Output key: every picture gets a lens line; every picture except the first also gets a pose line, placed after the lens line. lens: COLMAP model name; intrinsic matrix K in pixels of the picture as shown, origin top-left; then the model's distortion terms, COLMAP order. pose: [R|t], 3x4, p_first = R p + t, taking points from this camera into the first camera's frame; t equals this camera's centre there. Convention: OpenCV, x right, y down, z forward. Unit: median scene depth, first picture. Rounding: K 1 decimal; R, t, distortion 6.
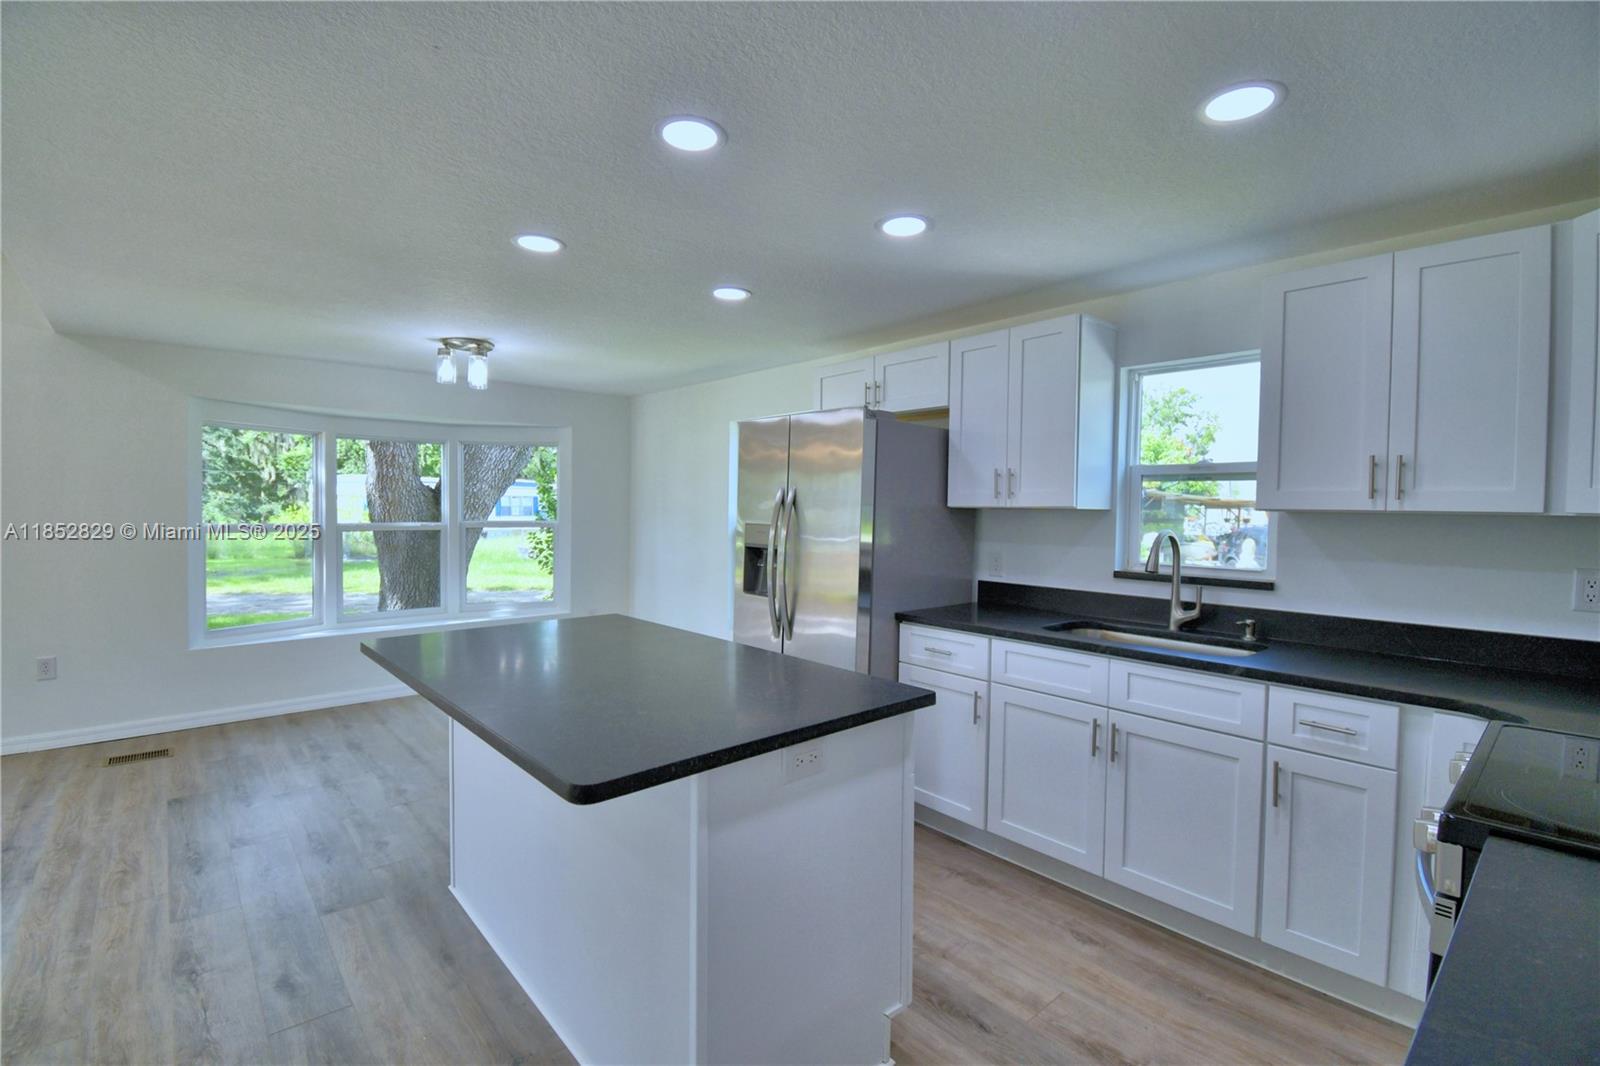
lens RADIAL K [[711.9, 0, 797.7], [0, 711.9, 530.9], [0, 0, 1]] dist [0.016875, -0.025859]
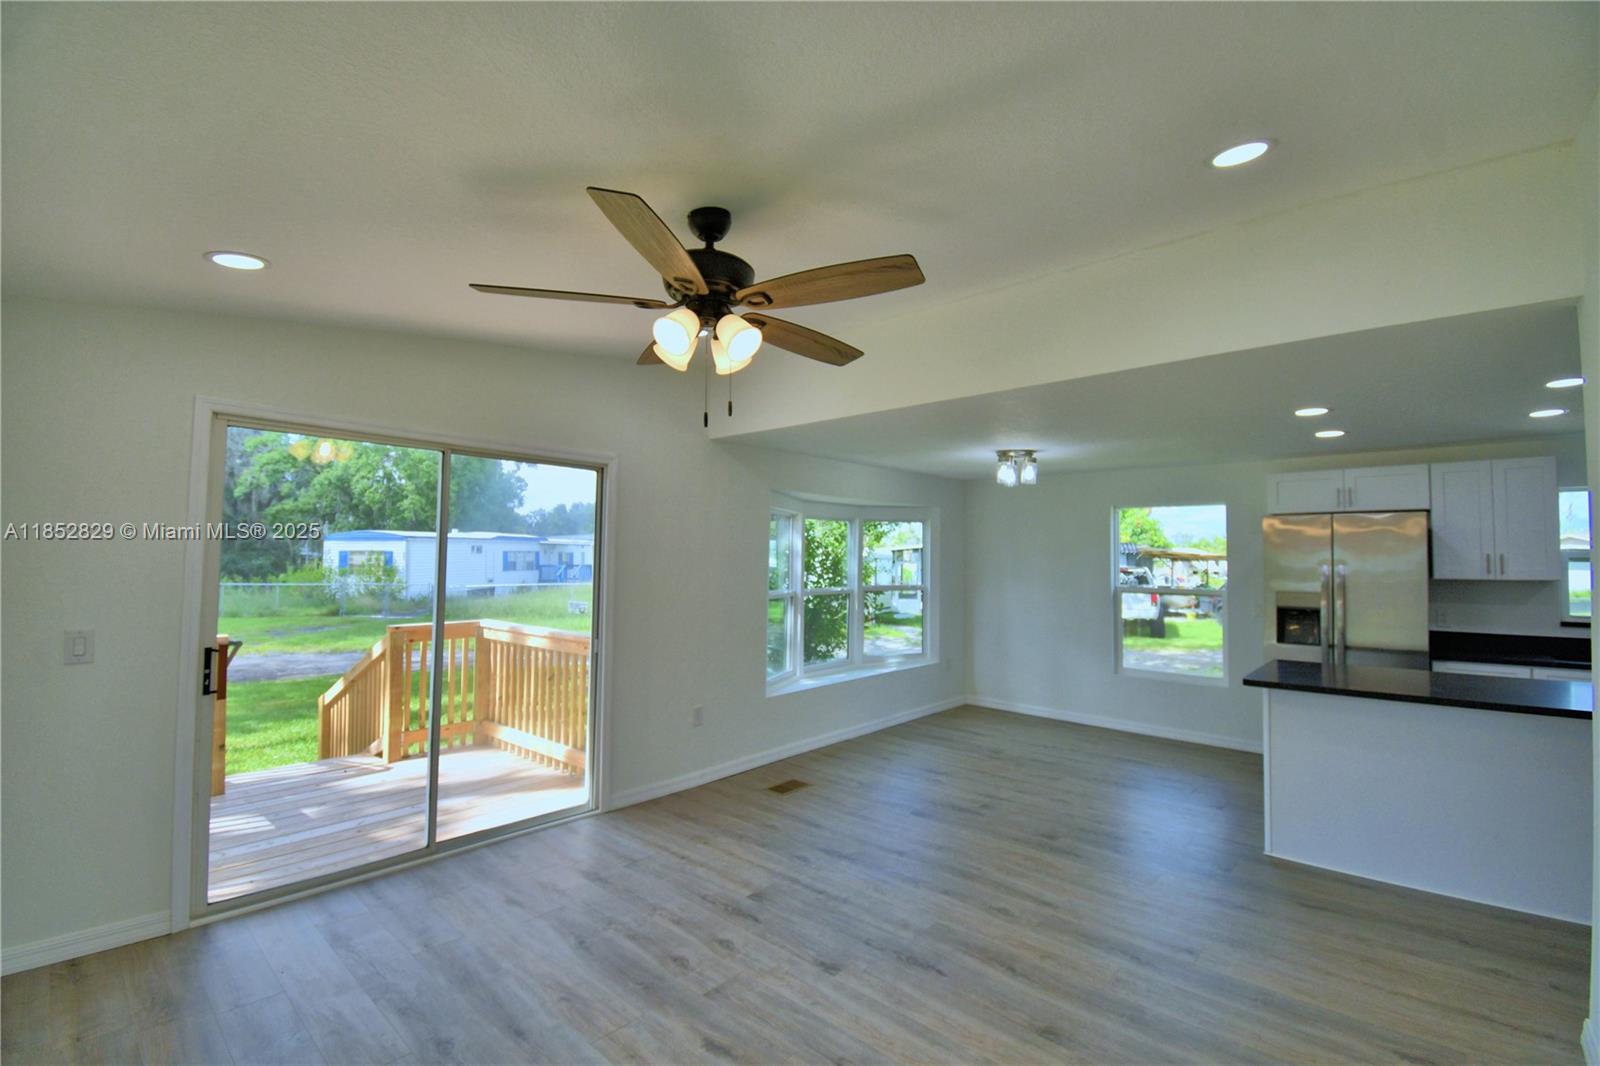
lens RADIAL K [[696.5, 0, 796.1], [0, 696.5, 529.0], [0, 0, 1]] dist [0.012722, -0.021655]
pose [[0.994937, 0.001203, 0.100497, -0.934979], [0.006375, 0.997159, -0.075055, -0.028865], [-0.100302, 0.075315, 0.992102, -0.202721]]
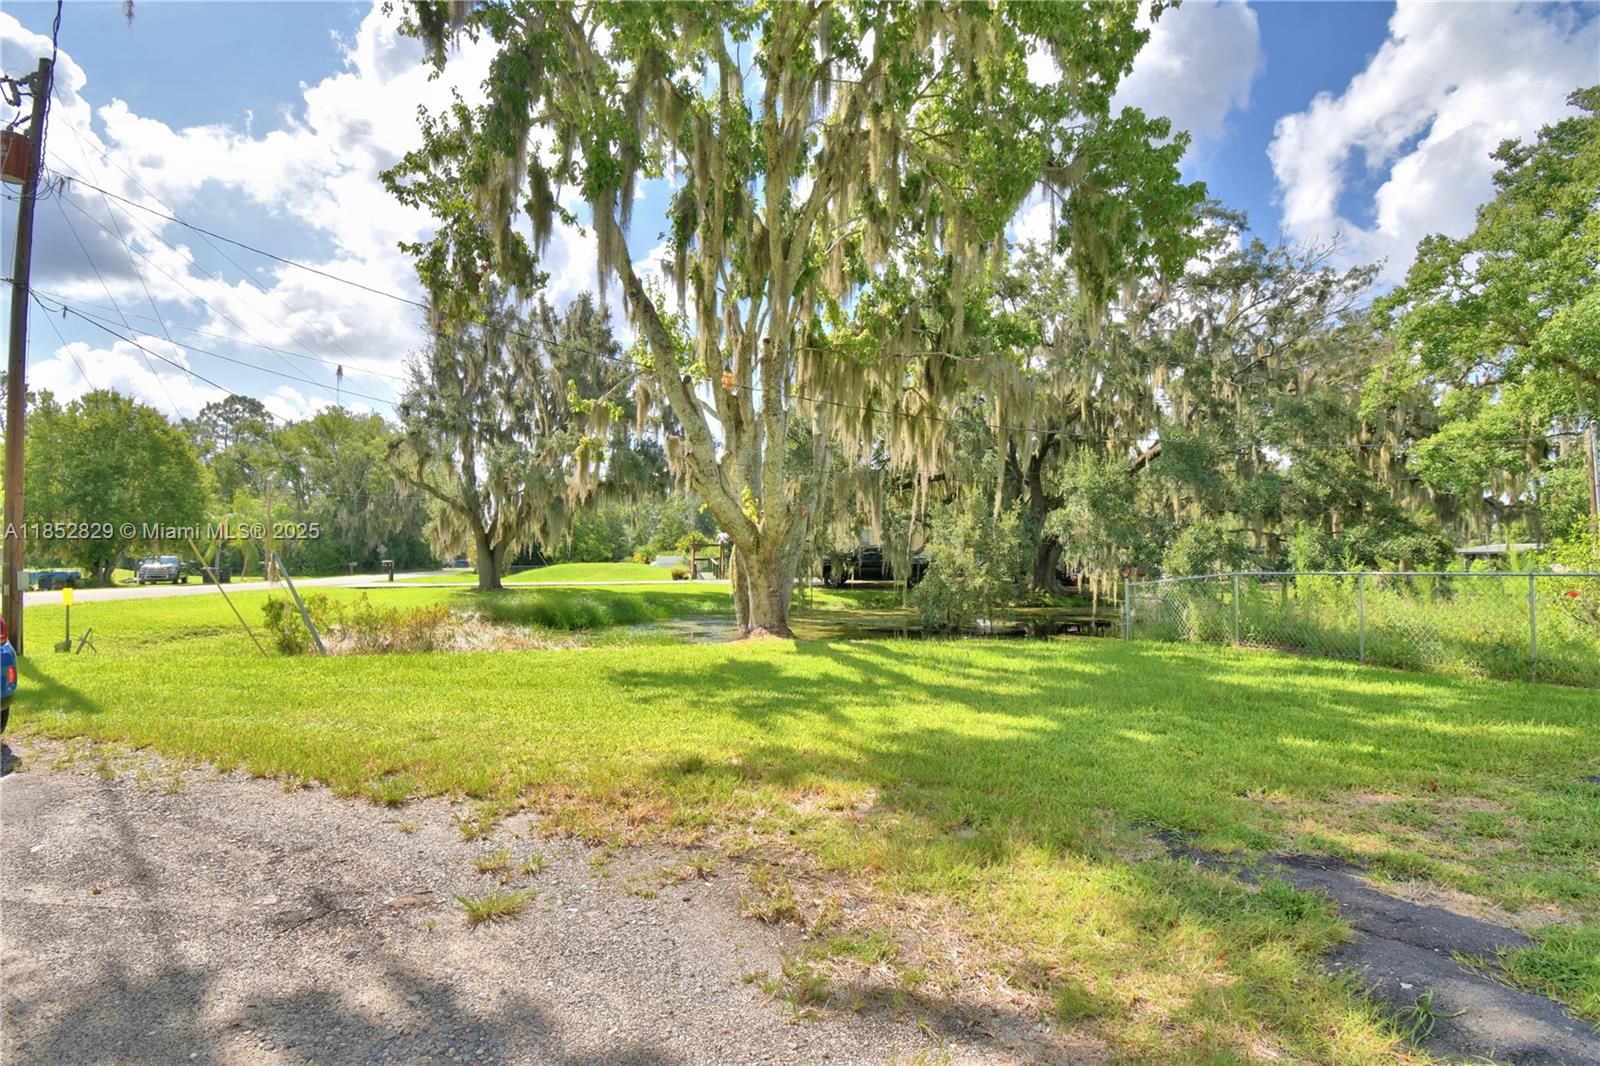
lens RADIAL K [[764.9, 0, 800.0], [0, 764.9, 533.0], [0, 0, 1]] dist [0.016226, -0.025574]
pose [[0.368899, -0.046521, -0.928305, -3.560917], [-0.025841, 0.997847, -0.060275, 0.027732], [0.929110, 0.046224, 0.366903, 3.610402]]
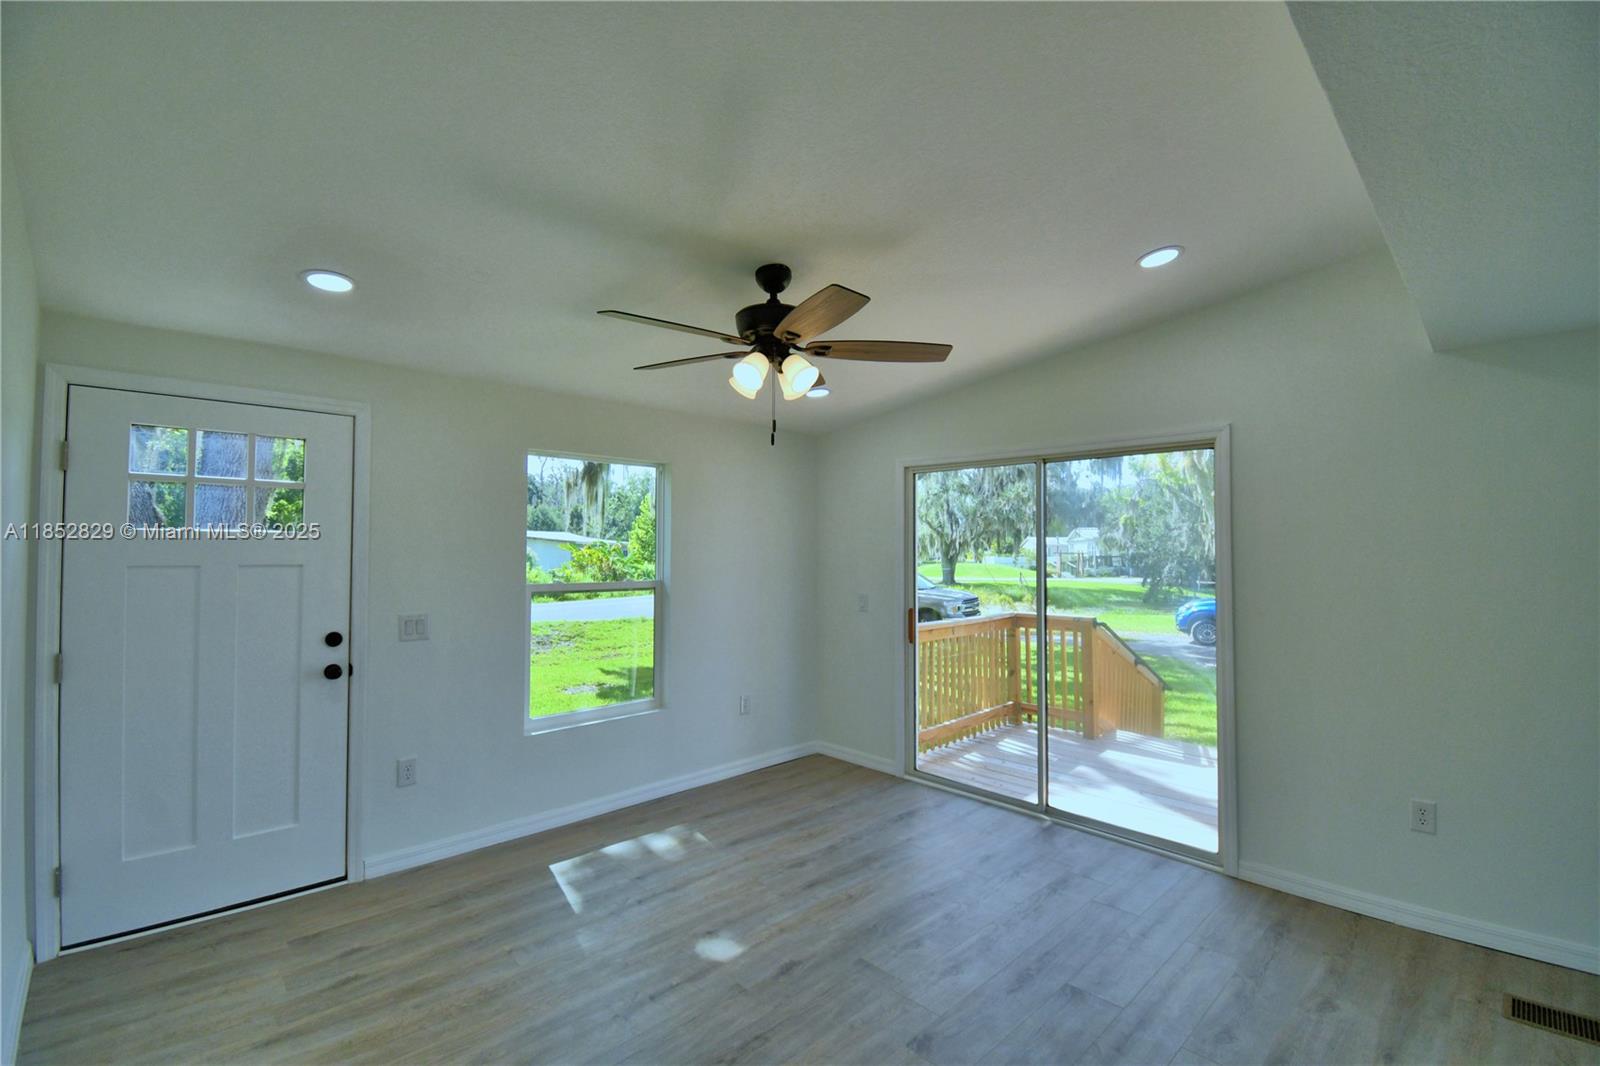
lens RADIAL K [[699.3, 0, 800.0], [0, 699.3, 533.0], [0, 0, 1]] dist [0.010192, -0.017995]
pose [[0.045165, -0.041591, -0.998113, -0.342175], [-0.035117, 0.998449, -0.043194, -0.038184], [0.998362, 0.037002, 0.043635, 0.288603]]
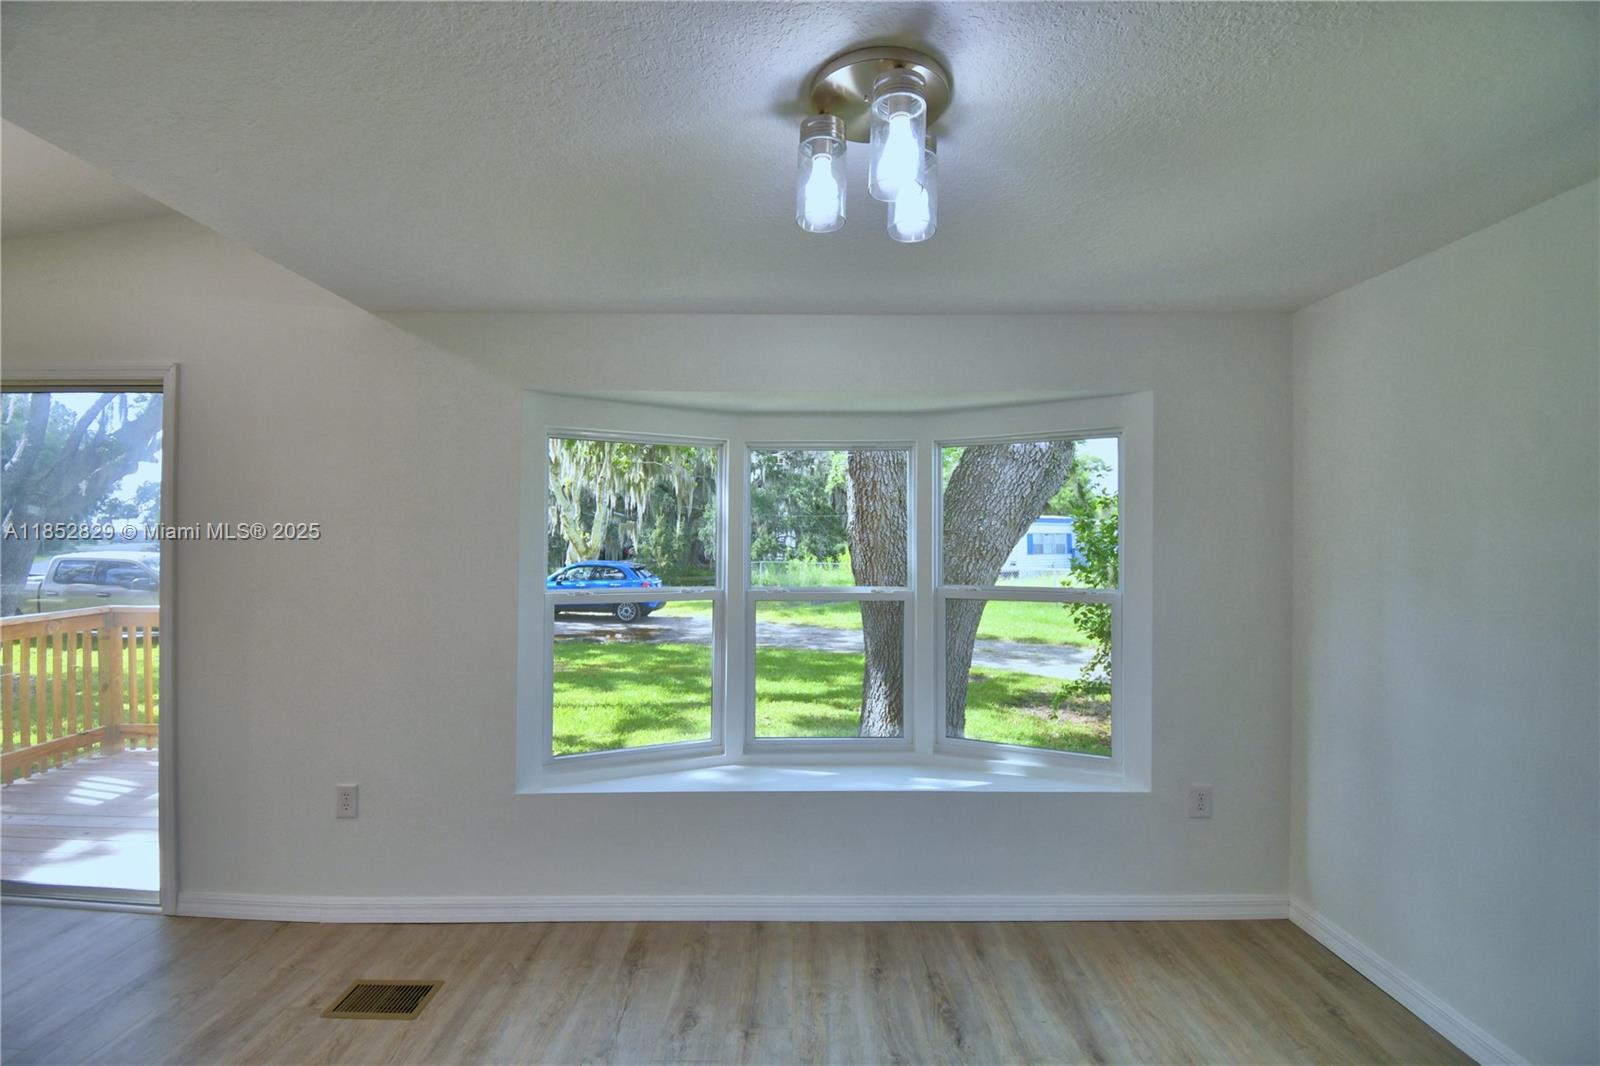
lens RADIAL K [[696.5, 0, 796.1], [0, 696.5, 529.0], [0, 0, 1]] dist [0.012722, -0.021655]
pose [[0.748780, -0.018025, -0.662574, -0.263174], [-0.017753, 0.998726, -0.047233, -0.040831], [0.662581, 0.047130, 0.747506, 0.700247]]
